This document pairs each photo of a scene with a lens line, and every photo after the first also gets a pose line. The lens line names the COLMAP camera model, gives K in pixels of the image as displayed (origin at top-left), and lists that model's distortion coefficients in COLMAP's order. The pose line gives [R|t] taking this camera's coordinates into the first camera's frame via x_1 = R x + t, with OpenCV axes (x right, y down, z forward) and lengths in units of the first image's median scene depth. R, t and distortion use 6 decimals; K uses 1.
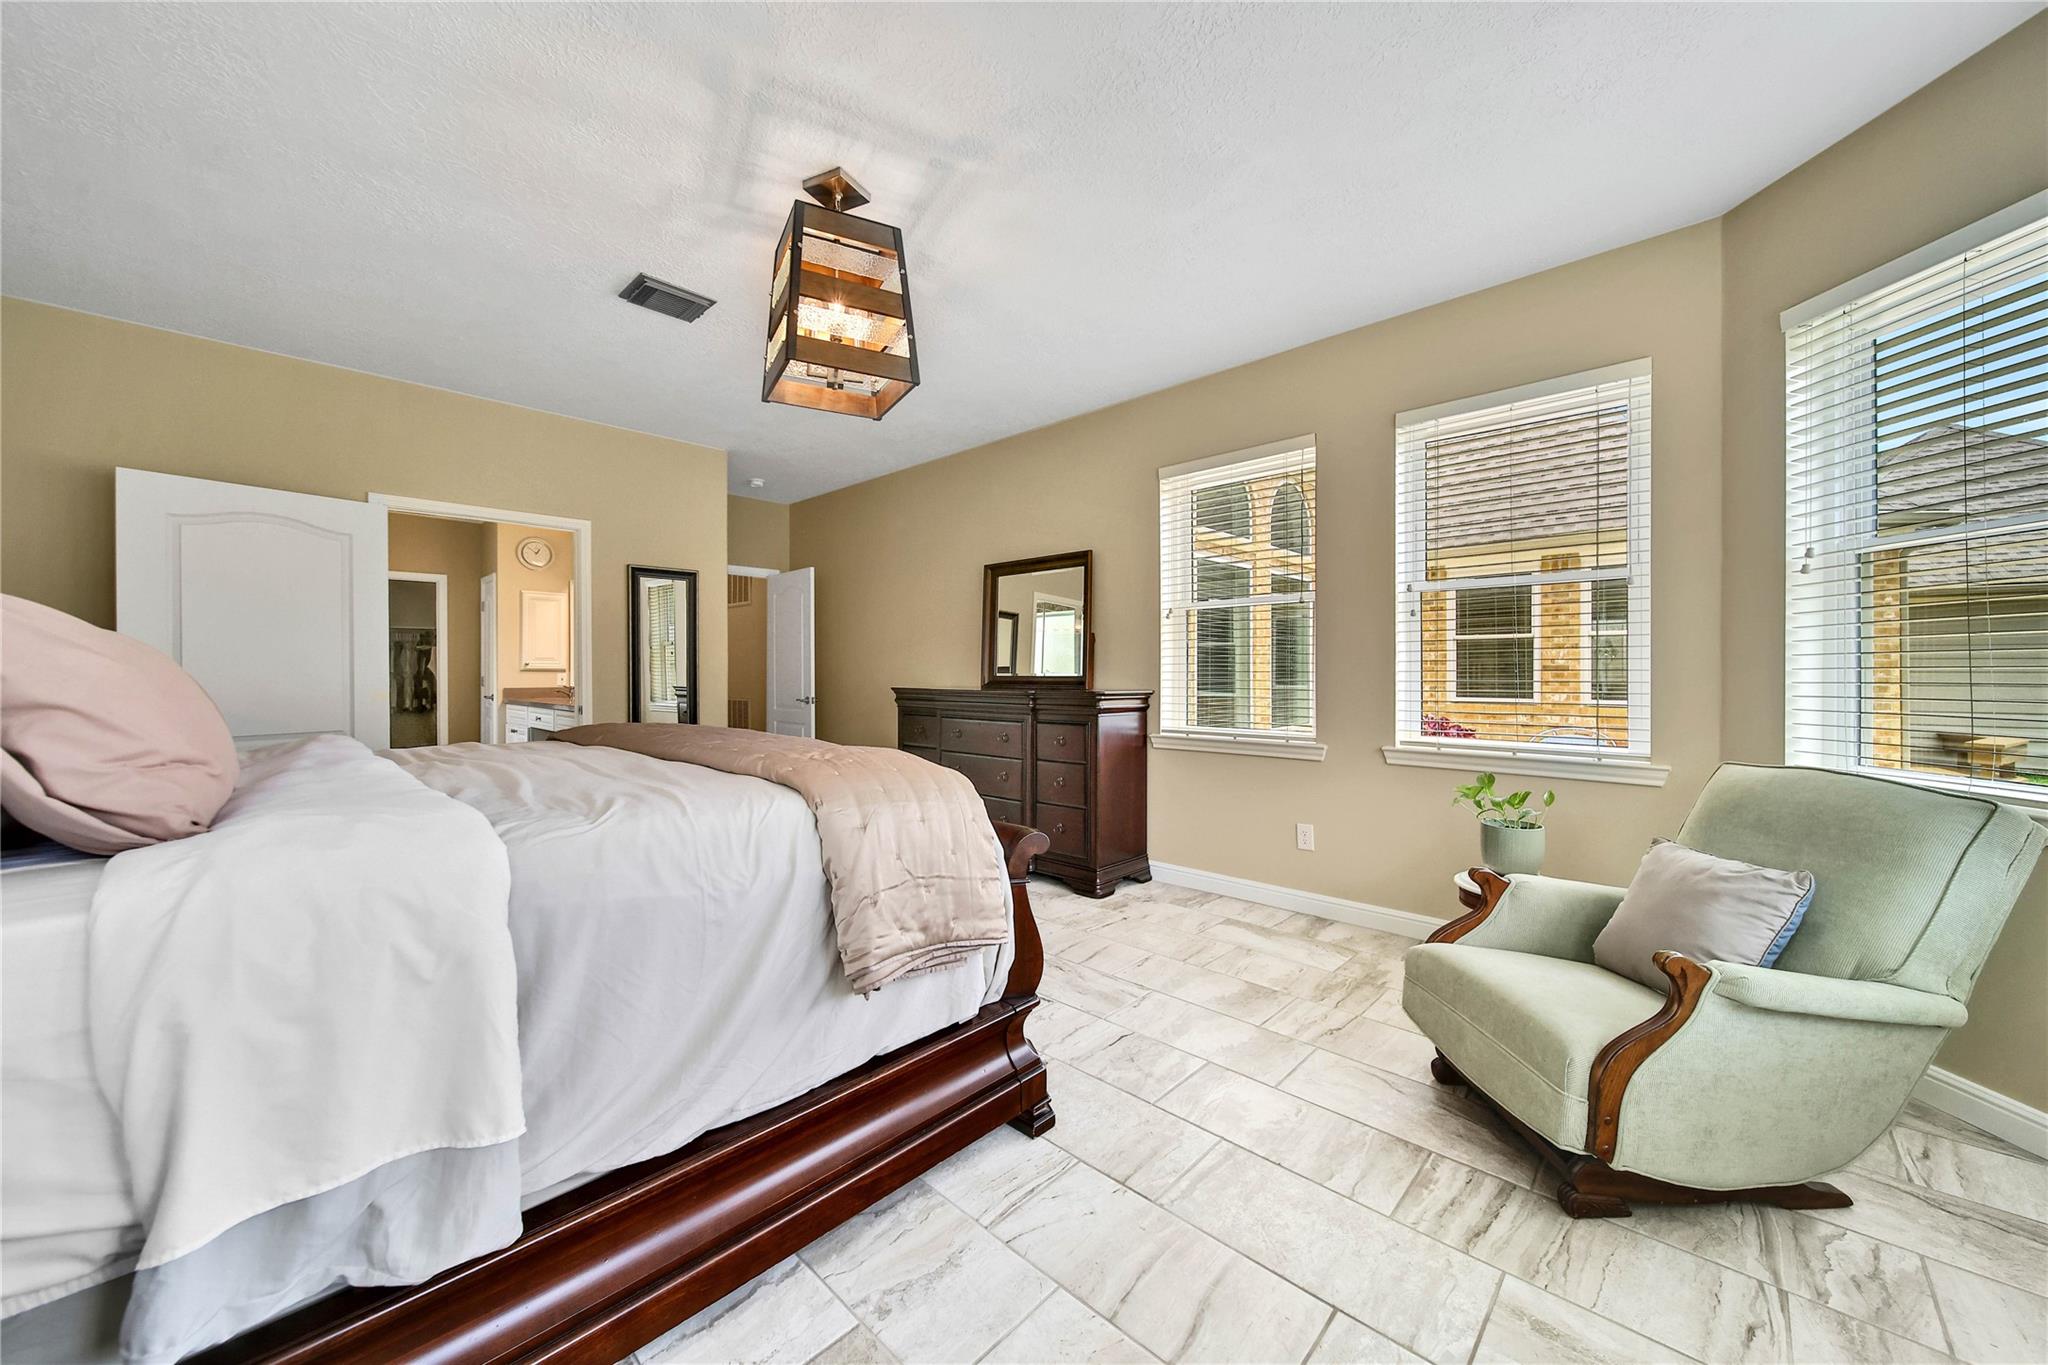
lens RADIAL K [[749.1, 0, 1033.0], [0, 749.1, 681.0], [0, 0, 1]] dist [0.001587, 0.000053]
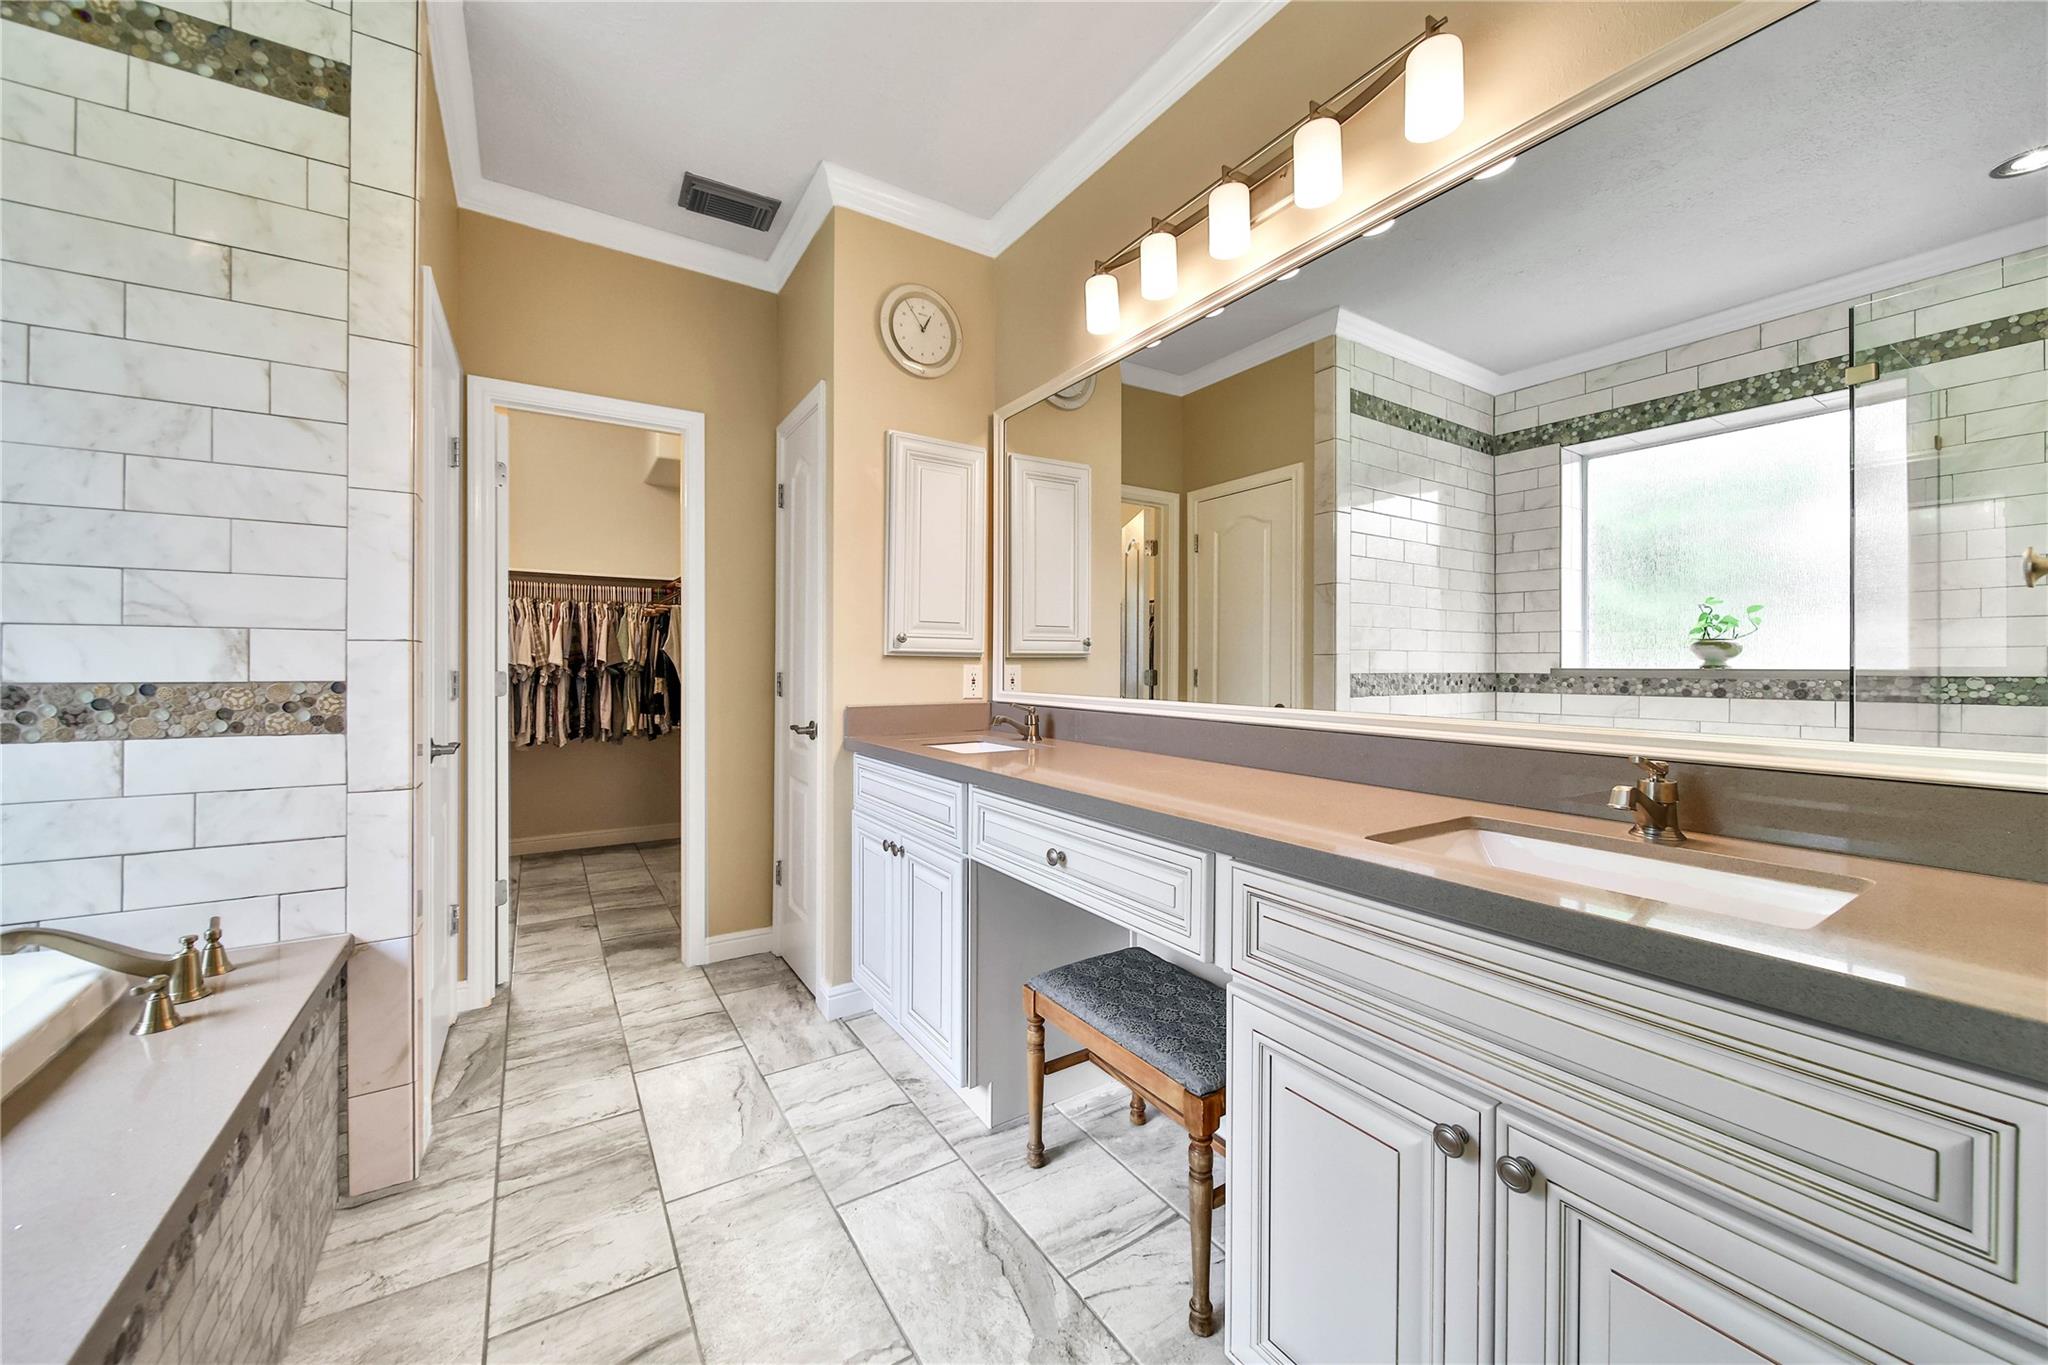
lens RADIAL K [[749.1, 0, 1015.0], [0, 749.1, 669.7], [0, 0, 1]] dist [0.001587, 0.000053]
pose [[0.969587, 0.004242, -0.244712, -0.522907], [-0.003292, 0.999985, 0.004288, -0.009495], [0.244726, -0.003352, 0.969586, 0.653385]]
